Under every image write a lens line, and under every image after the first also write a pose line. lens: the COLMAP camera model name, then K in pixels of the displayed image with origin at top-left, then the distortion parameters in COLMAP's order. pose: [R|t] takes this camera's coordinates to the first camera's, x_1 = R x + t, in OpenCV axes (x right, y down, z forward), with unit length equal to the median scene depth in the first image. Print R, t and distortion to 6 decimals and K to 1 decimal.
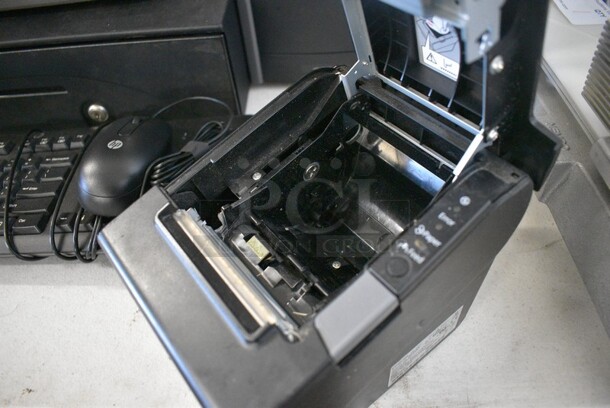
lens RADIAL K [[479.9, 0, 305.0], [0, 479.9, 204.0], [0, 0, 1]] dist [-0.105429, 0.026092]
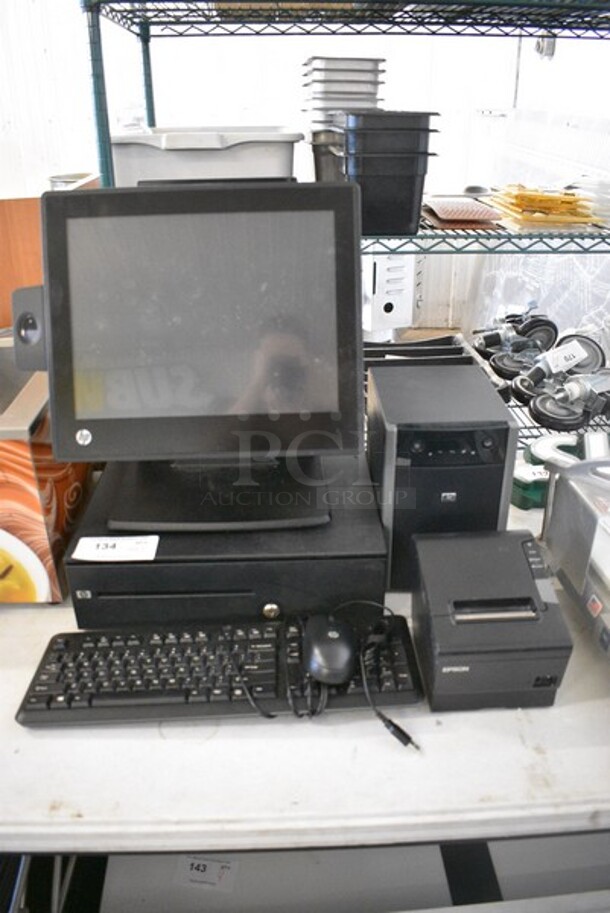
lens RADIAL K [[718.3, 0, 308.7], [0, 718.3, 456.8], [0, 0, 1]] dist [-0.105429, 0.026092]
pose [[0.997187, 0.024259, 0.070919, -0.560812], [0.004555, 0.924816, -0.380388, 0.177572], [-0.074814, 0.379641, 0.922104, -1.079559]]
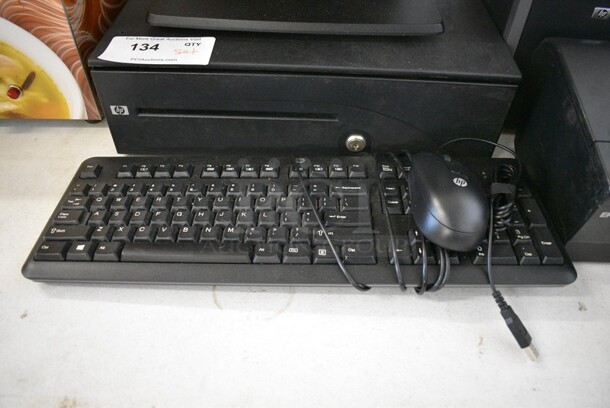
lens RADIAL K [[479.9, 0, 305.0], [0, 479.9, 204.0], [0, 0, 1]] dist [-0.105429, 0.026092]
pose [[0.996214, 0.063574, 0.059303, -0.691681], [-0.060395, 0.996716, -0.053935, -0.000905], [-0.062537, 0.050149, 0.996782, -0.017356]]
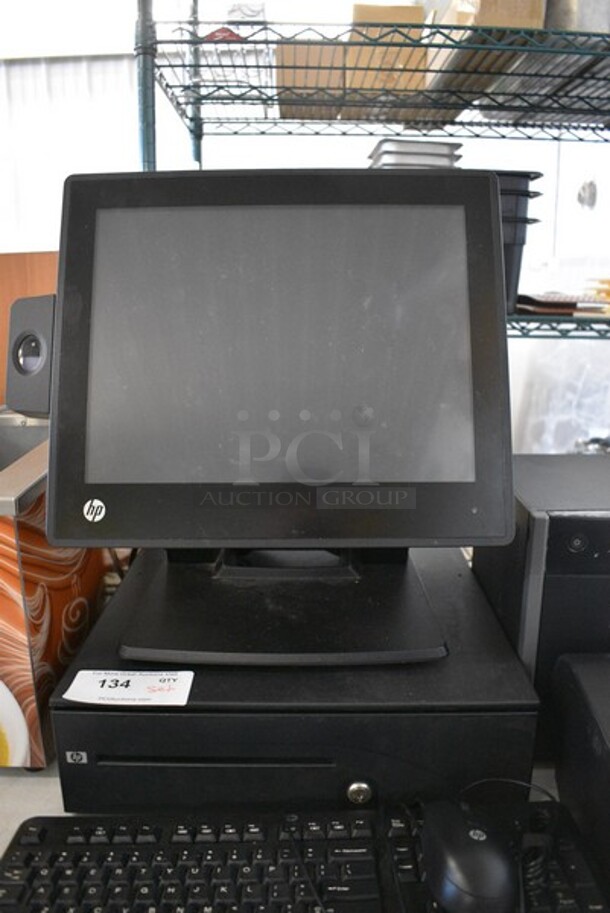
lens RADIAL K [[718.3, 0, 308.7], [0, 718.3, 456.8], [0, 0, 1]] dist [-0.105429, 0.026092]
pose [[0.998015, 0.055111, 0.030478, -0.689635], [-0.026964, 0.811280, -0.584036, 0.058722], [-0.056913, 0.582055, 0.811155, -0.398503]]
